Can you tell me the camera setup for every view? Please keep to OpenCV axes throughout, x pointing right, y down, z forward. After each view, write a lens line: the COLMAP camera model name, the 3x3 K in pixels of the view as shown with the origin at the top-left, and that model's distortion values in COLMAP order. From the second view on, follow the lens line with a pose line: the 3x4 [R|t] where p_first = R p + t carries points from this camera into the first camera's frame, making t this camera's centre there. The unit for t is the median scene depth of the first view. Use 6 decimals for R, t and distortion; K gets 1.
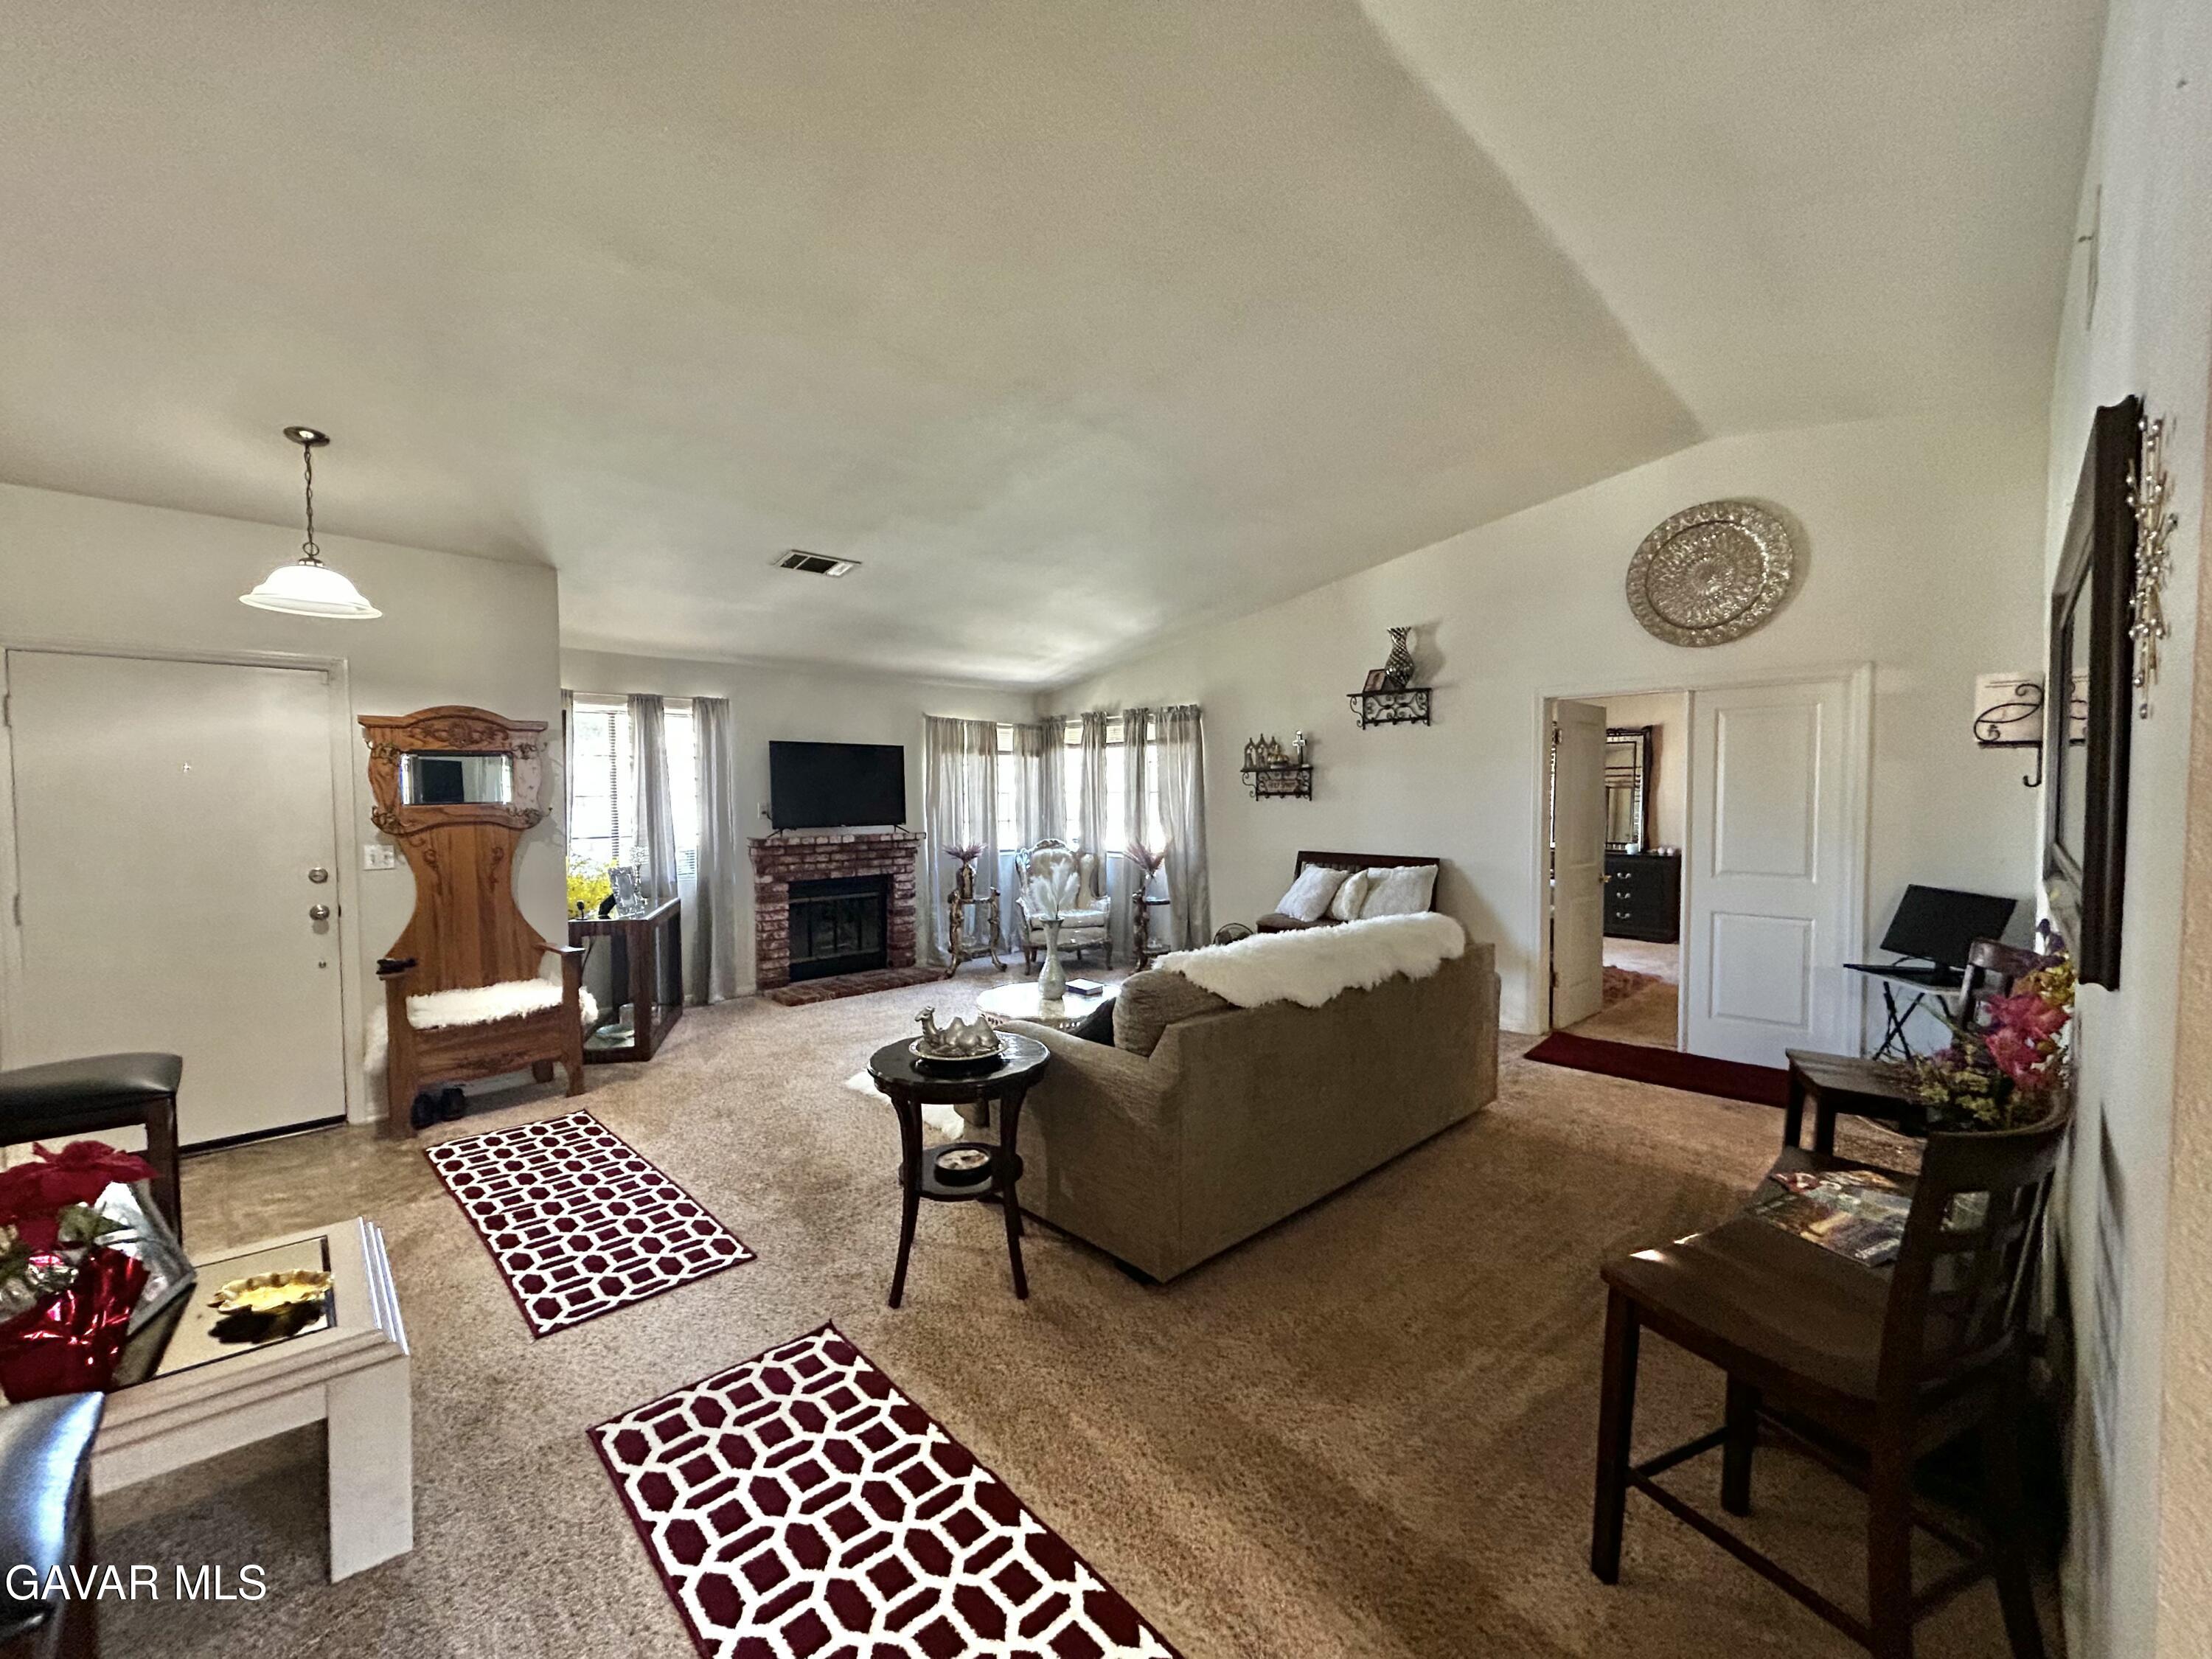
lens RADIAL K [[895.4, 0, 1112.2], [0, 895.4, 831.9], [0, 0, 1]] dist [-0.001754, 0.001704]
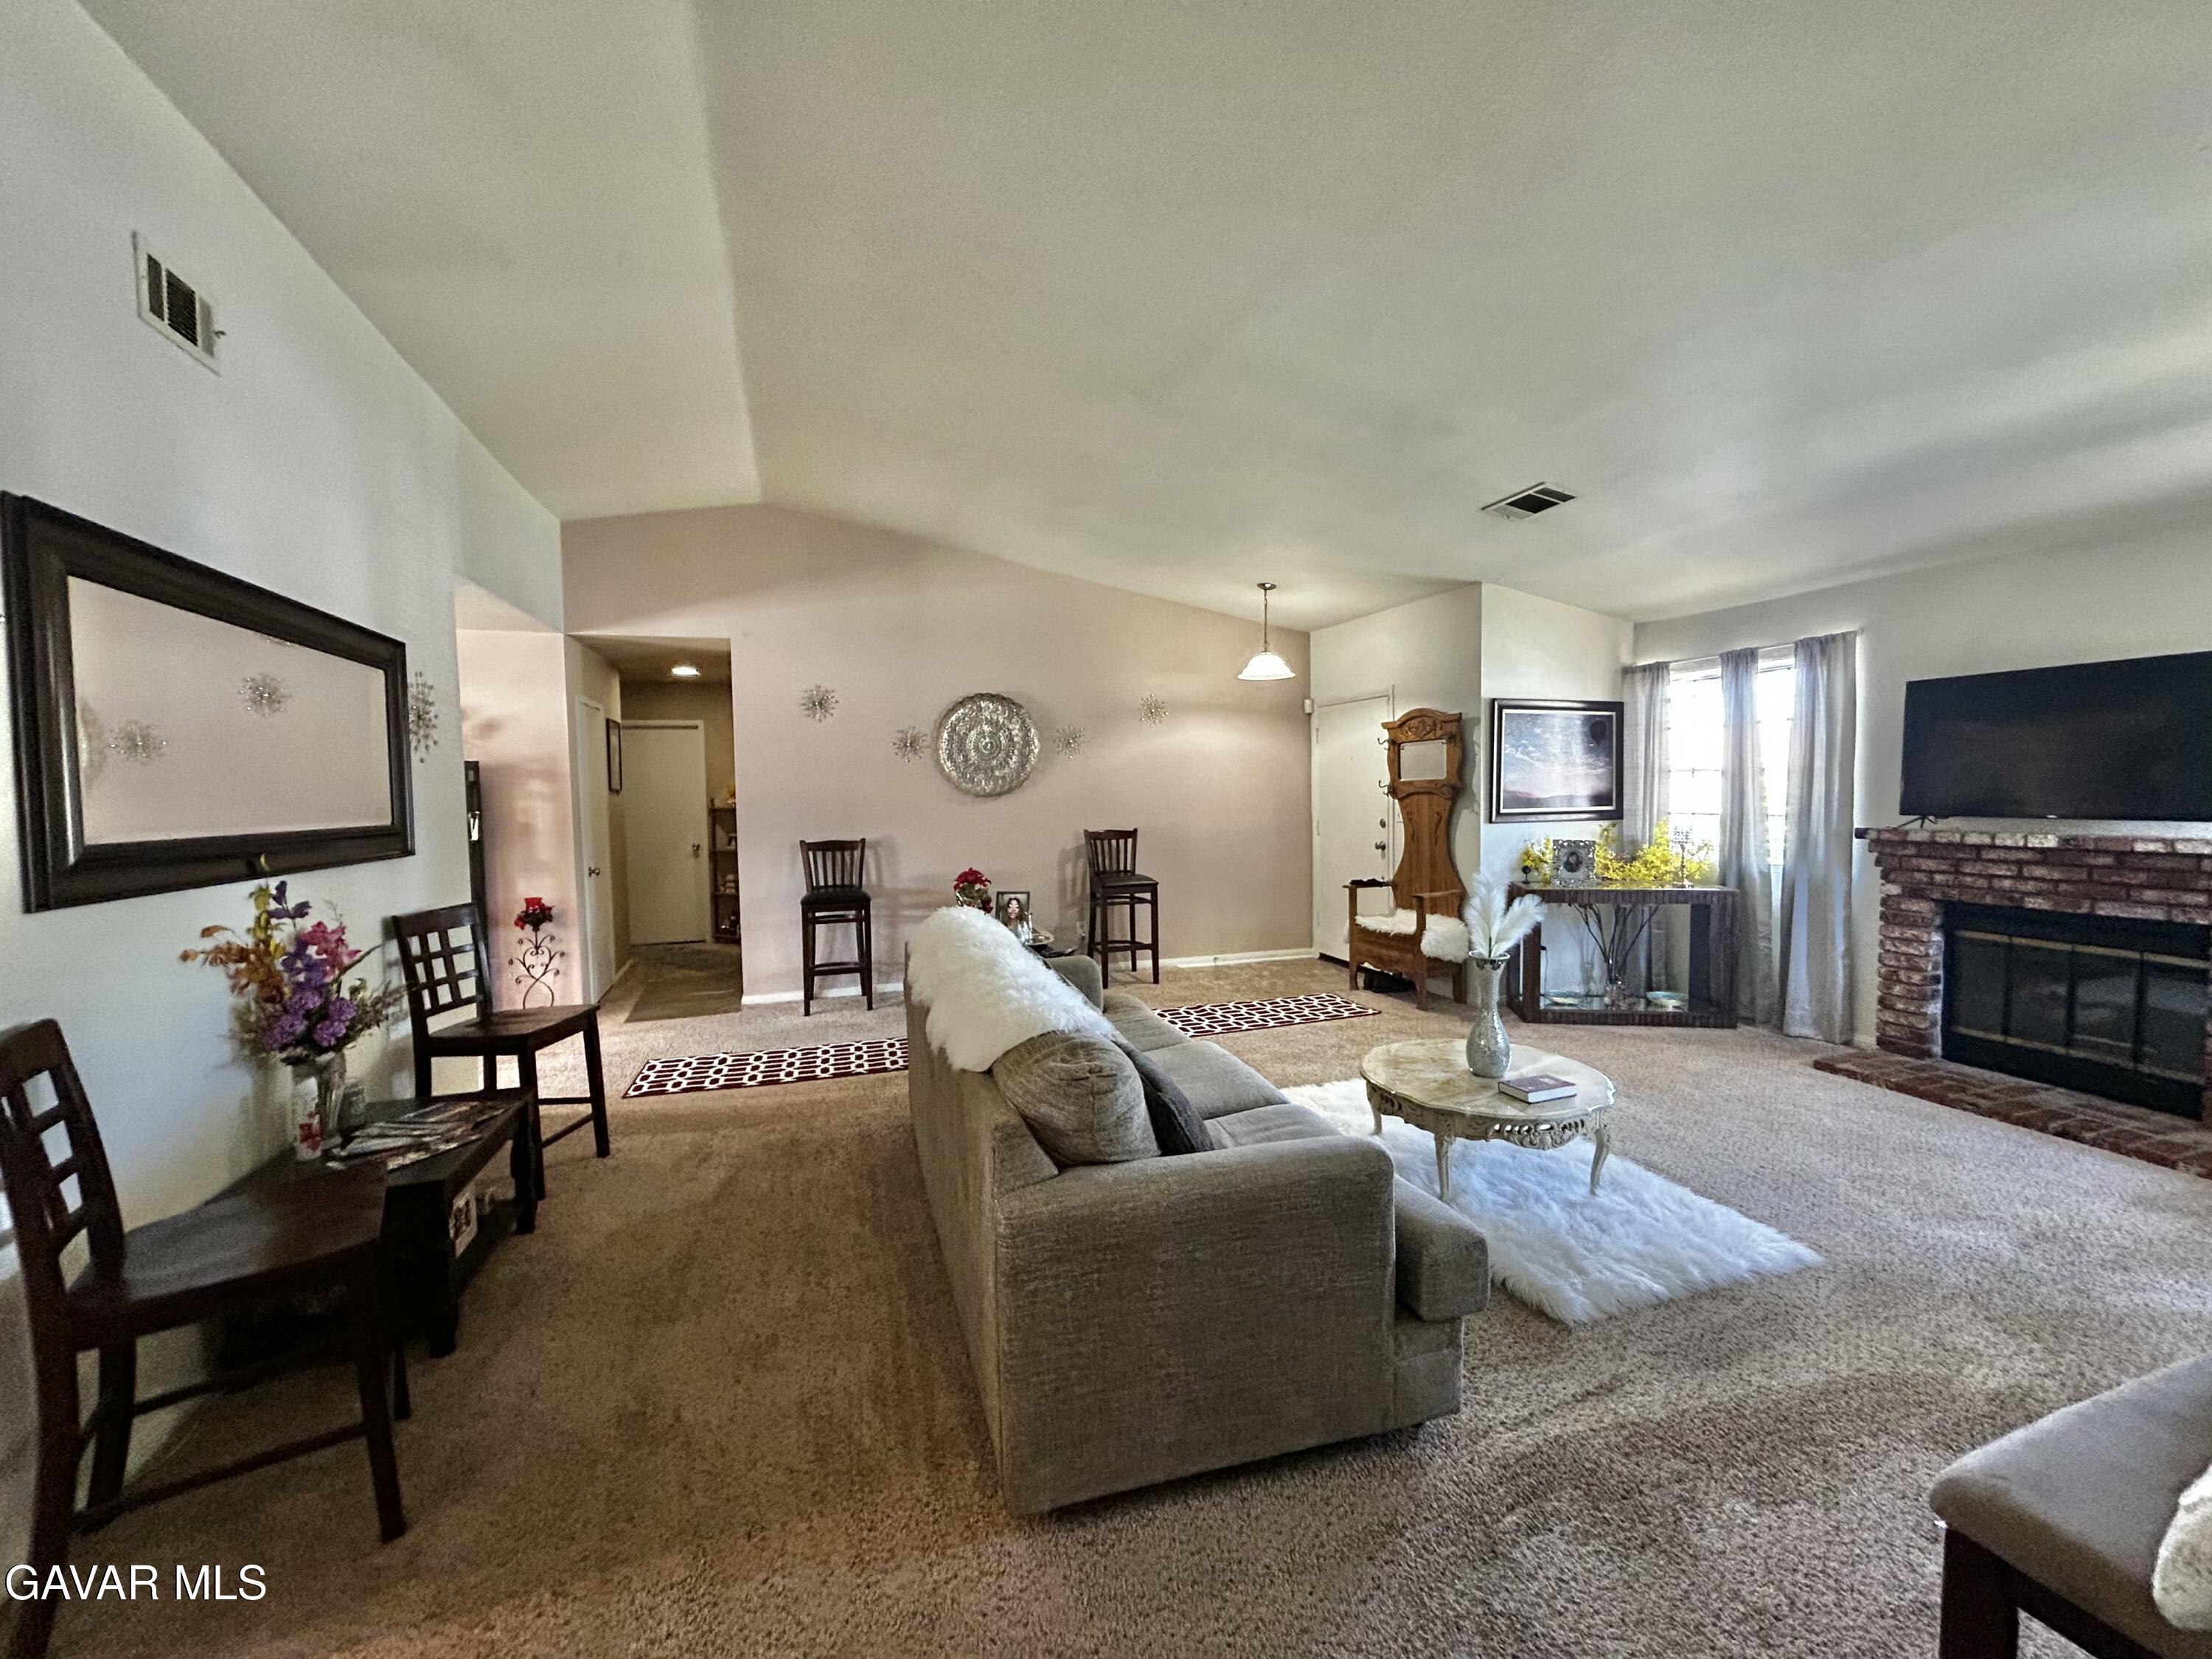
lens RADIAL K [[895.4, 0, 1106.1], [0, 895.4, 828.5], [0, 0, 1]] dist [-0.001754, 0.001704]
pose [[-0.464115, 0.058161, -0.883863, 0.470746], [-0.017712, 0.997033, 0.074908, -0.031699], [0.885598, 0.050421, -0.461708, 0.774880]]
